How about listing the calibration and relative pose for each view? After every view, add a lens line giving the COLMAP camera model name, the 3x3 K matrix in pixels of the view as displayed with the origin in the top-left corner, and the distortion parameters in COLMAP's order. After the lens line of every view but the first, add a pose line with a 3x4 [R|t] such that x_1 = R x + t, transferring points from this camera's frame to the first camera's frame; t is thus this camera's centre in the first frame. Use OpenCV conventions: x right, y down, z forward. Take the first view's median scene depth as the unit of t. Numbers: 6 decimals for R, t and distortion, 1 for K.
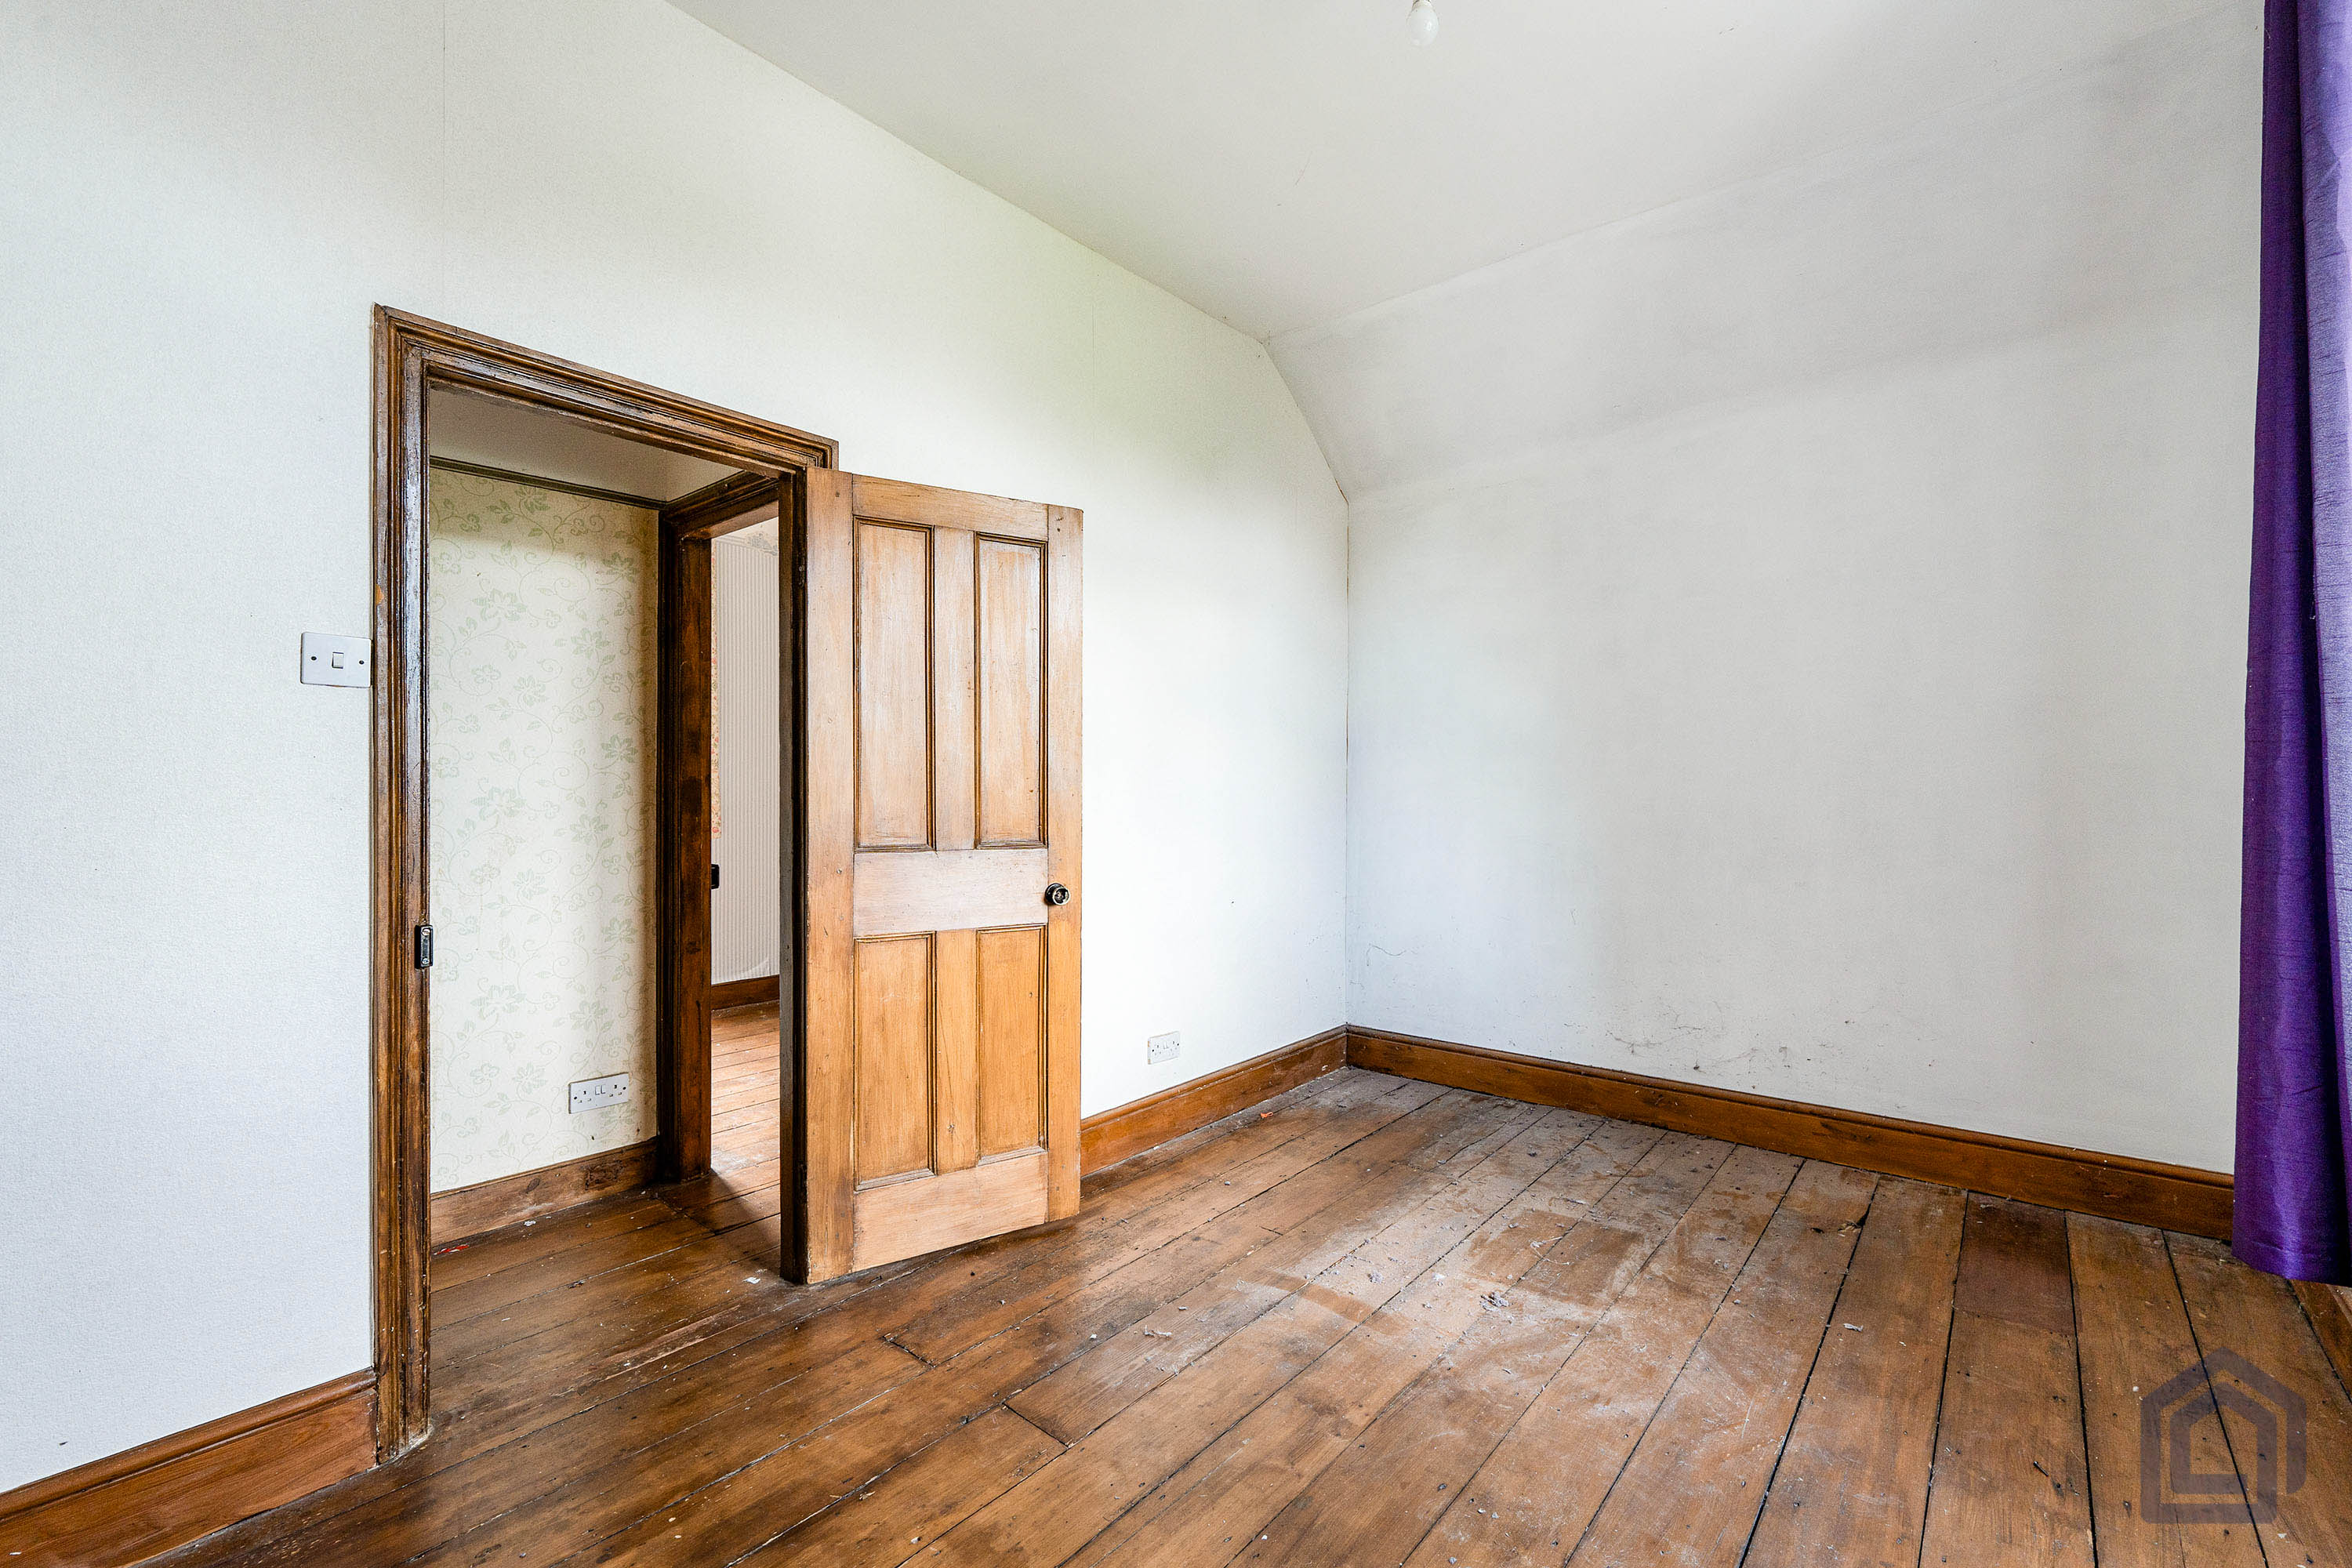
lens RADIAL K [[971.6, 0, 1176.4], [0, 971.6, 786.5], [0, 0, 1]] dist [-0.009119, 0.000389]
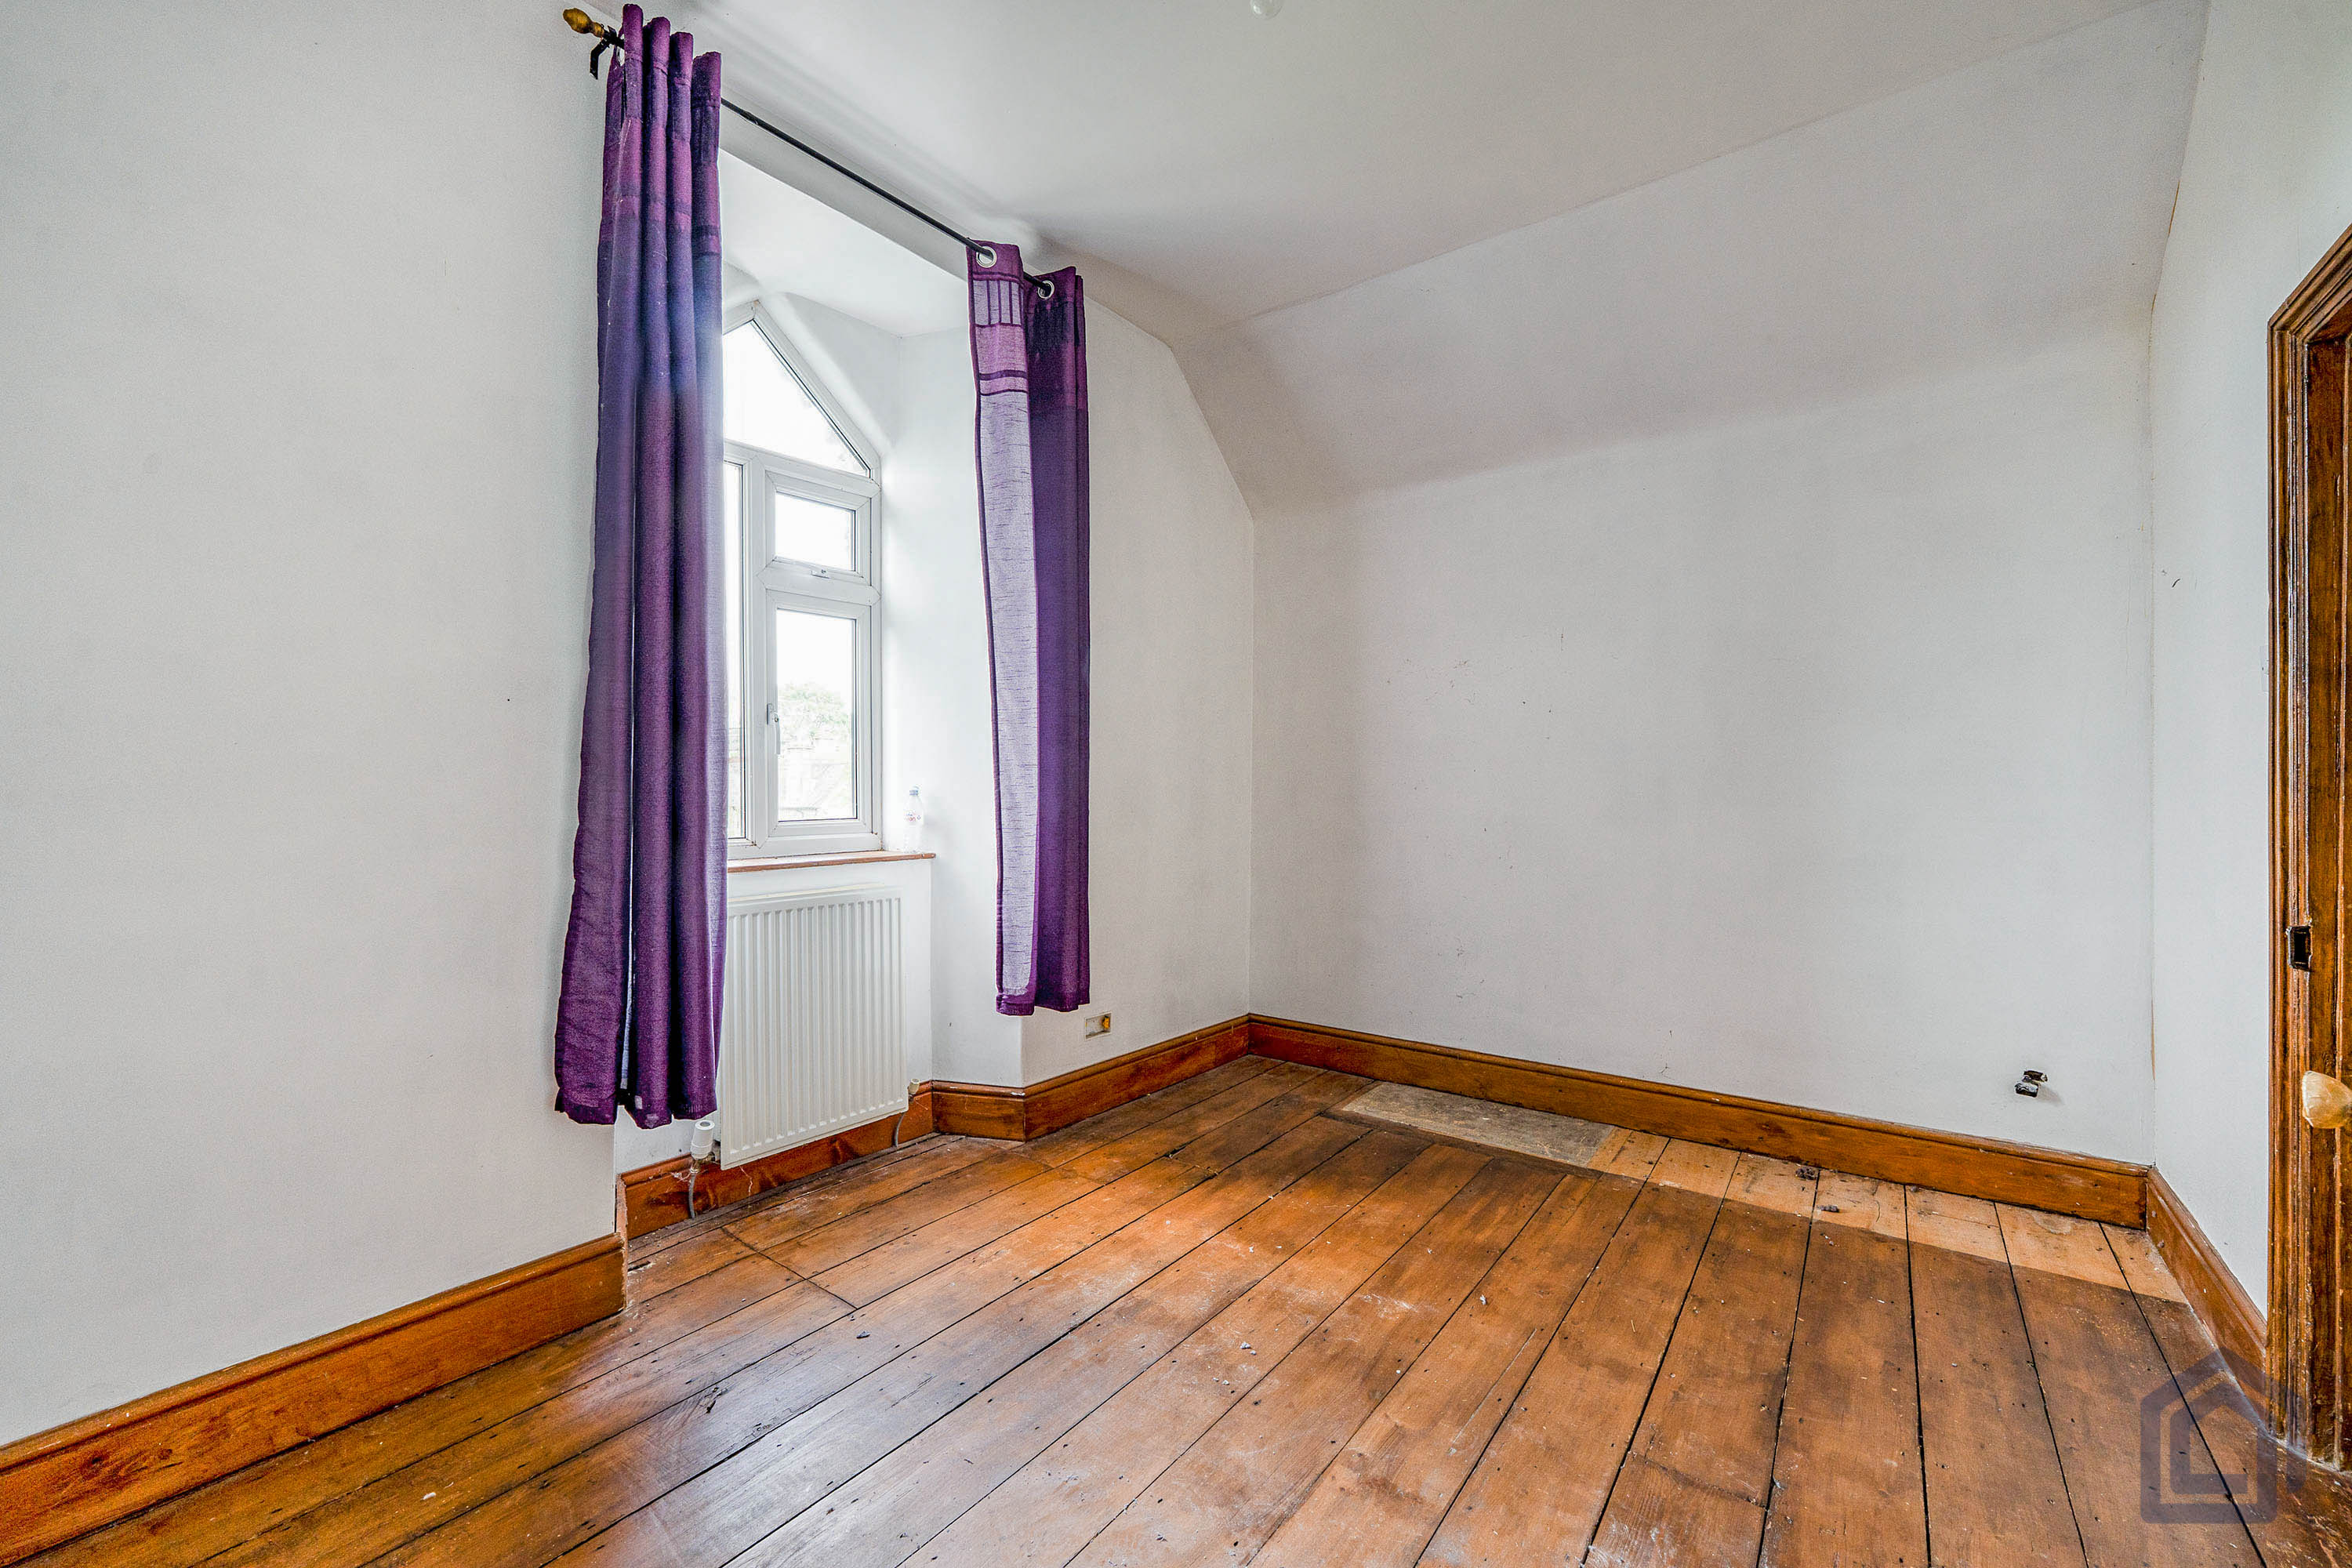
lens RADIAL K [[971.6, 0, 1175.6], [0, 971.6, 783.4], [0, 0, 1]] dist [-0.009119, 0.000389]
pose [[-0.991402, 0.003851, -0.130795, 0.464730], [0.004052, 0.999991, -0.001270, 0.013727], [0.130789, -0.001789, -0.991409, 1.905745]]
